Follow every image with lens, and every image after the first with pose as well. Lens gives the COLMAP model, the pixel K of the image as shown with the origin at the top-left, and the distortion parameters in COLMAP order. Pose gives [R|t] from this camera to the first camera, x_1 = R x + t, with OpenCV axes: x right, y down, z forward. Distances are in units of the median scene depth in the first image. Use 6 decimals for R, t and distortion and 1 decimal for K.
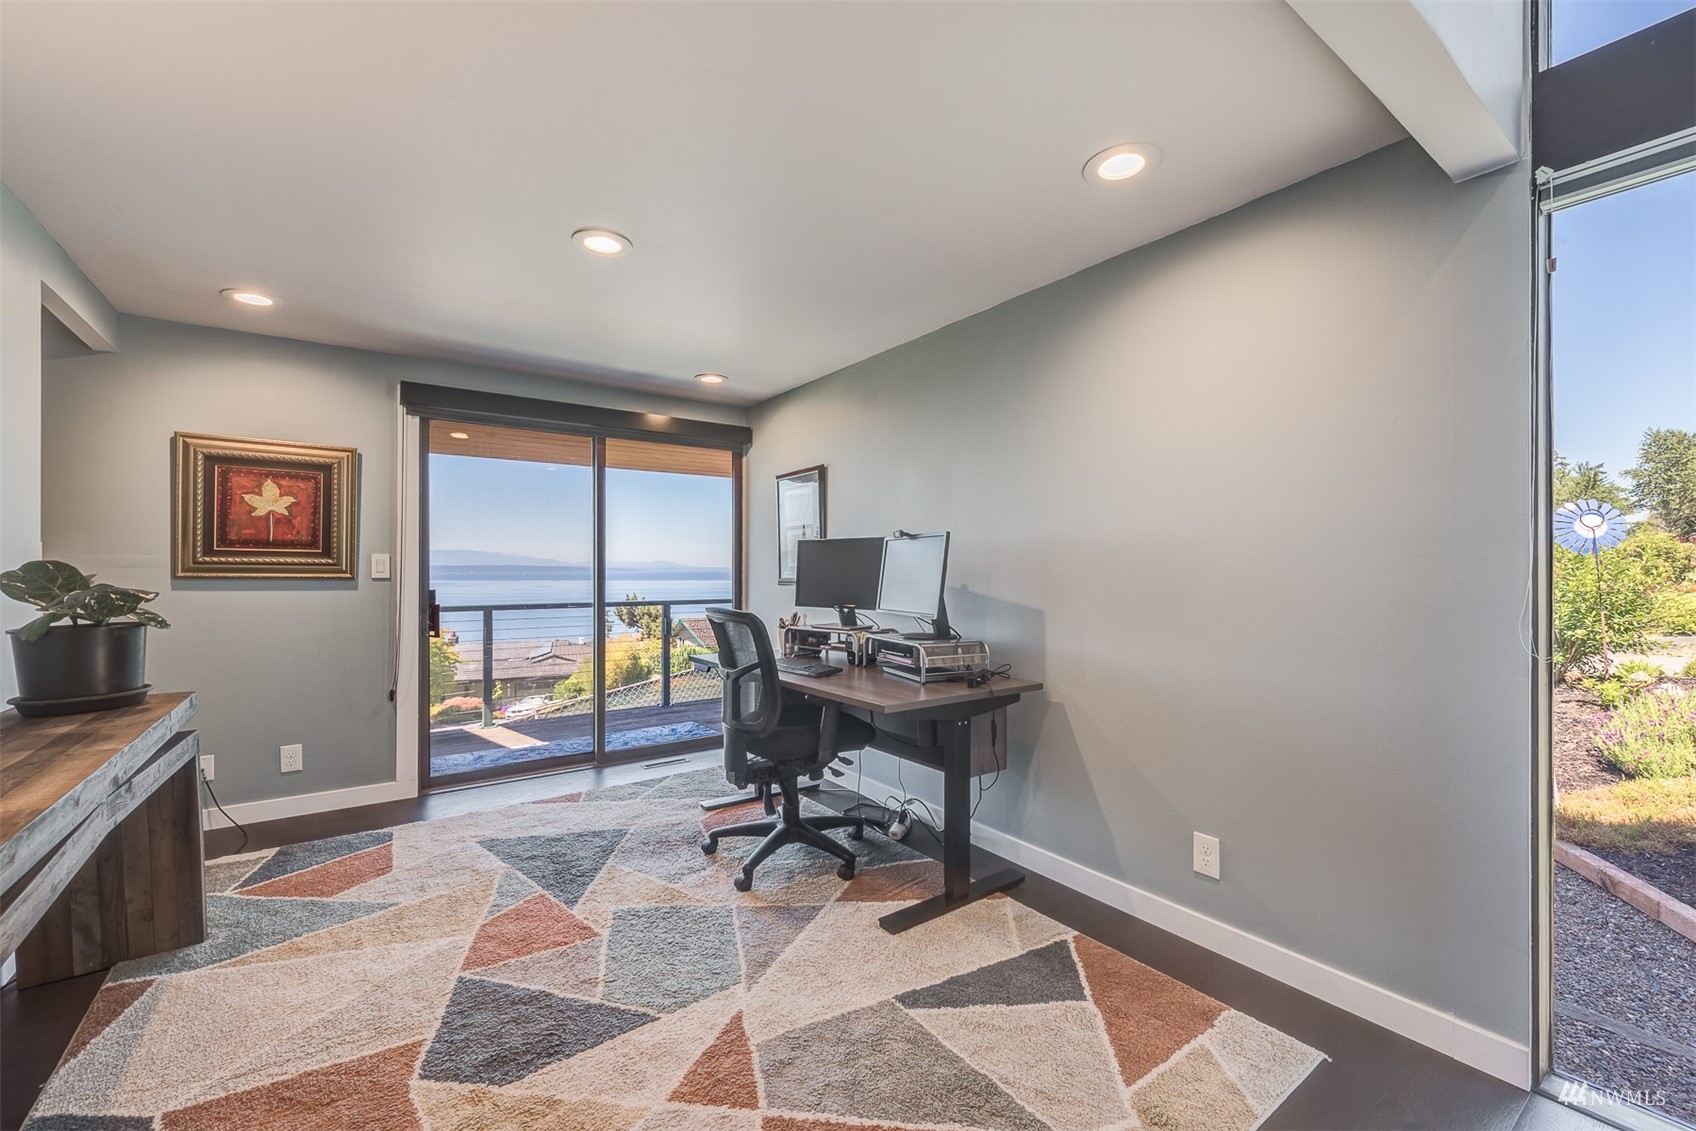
lens RADIAL K [[699.7, 0, 848.0], [0, 699.7, 565.5], [0, 0, 1]] dist [0.002448, 0.000083]
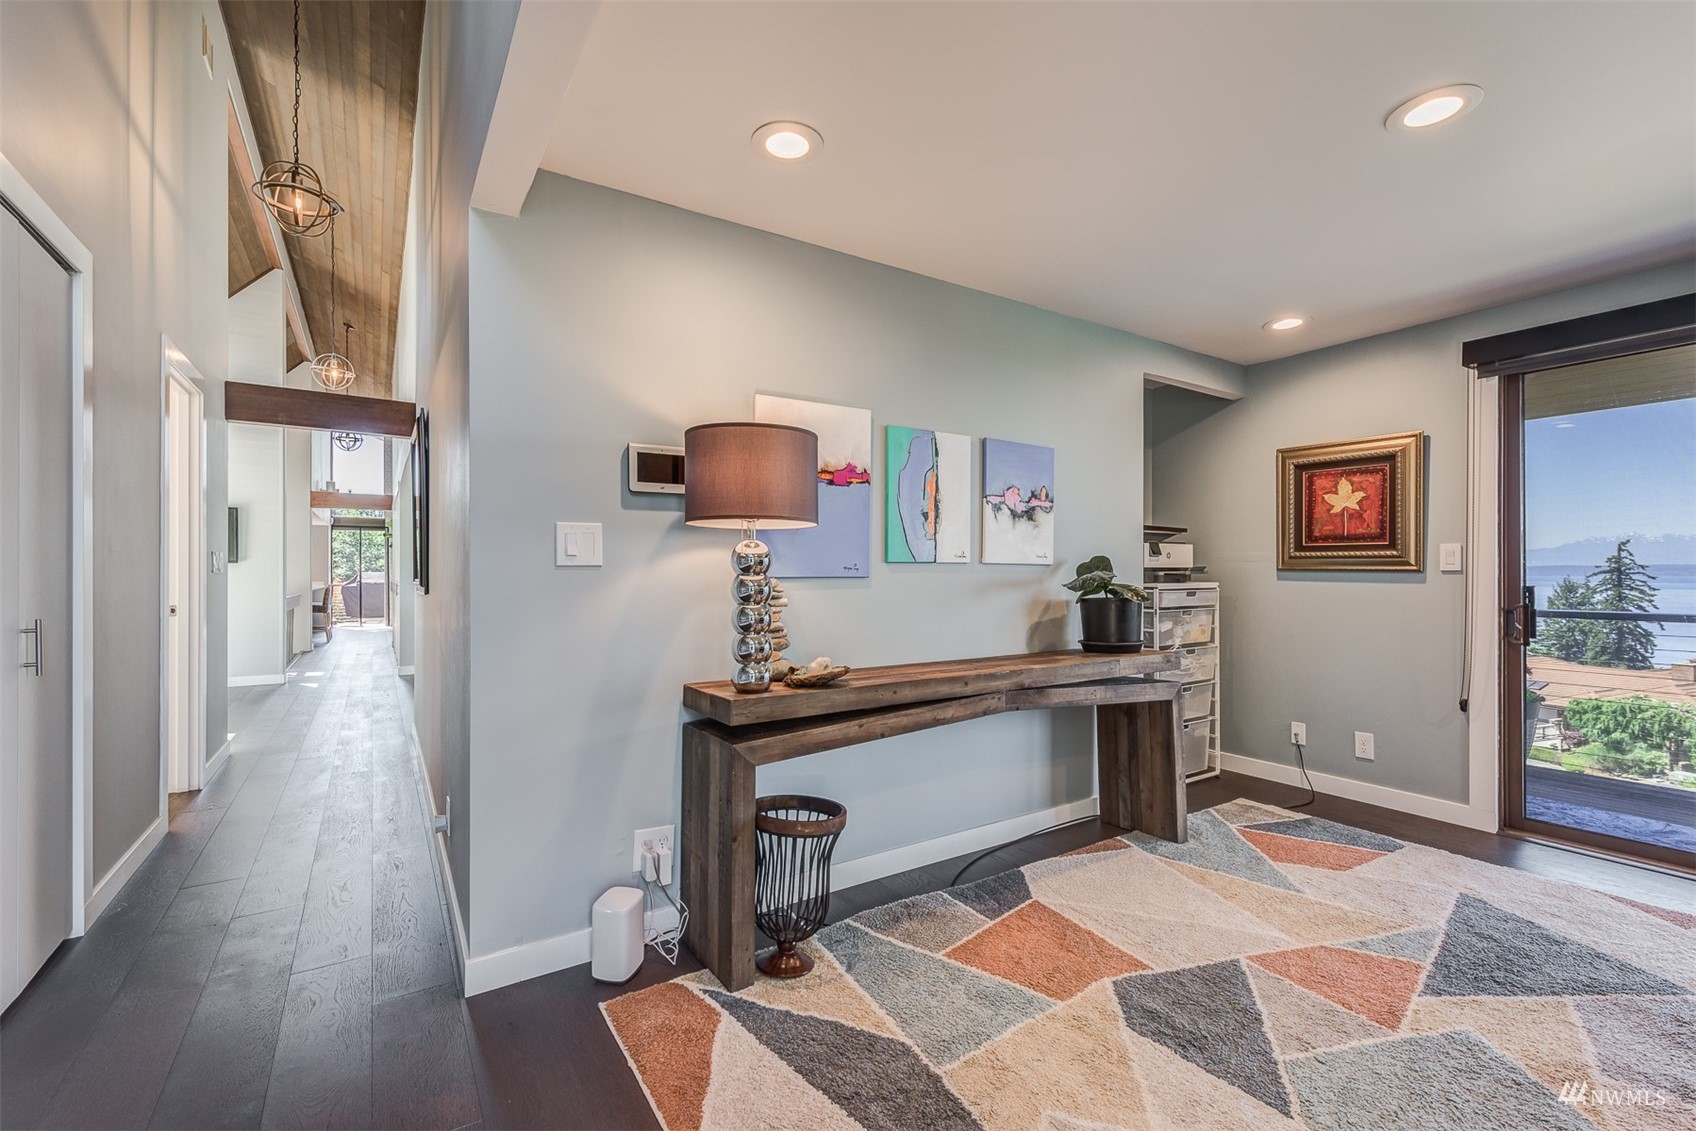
lens RADIAL K [[728.5, 0, 847.4], [0, 728.5, 572.4], [0, 0, 1]] dist [0.003956, -0.000412]
pose [[-0.050016, 0.000205, -0.998748, 0.328283], [0.006935, 0.999976, -0.000142, 0.016092], [0.998724, -0.006934, -0.050016, 0.309919]]
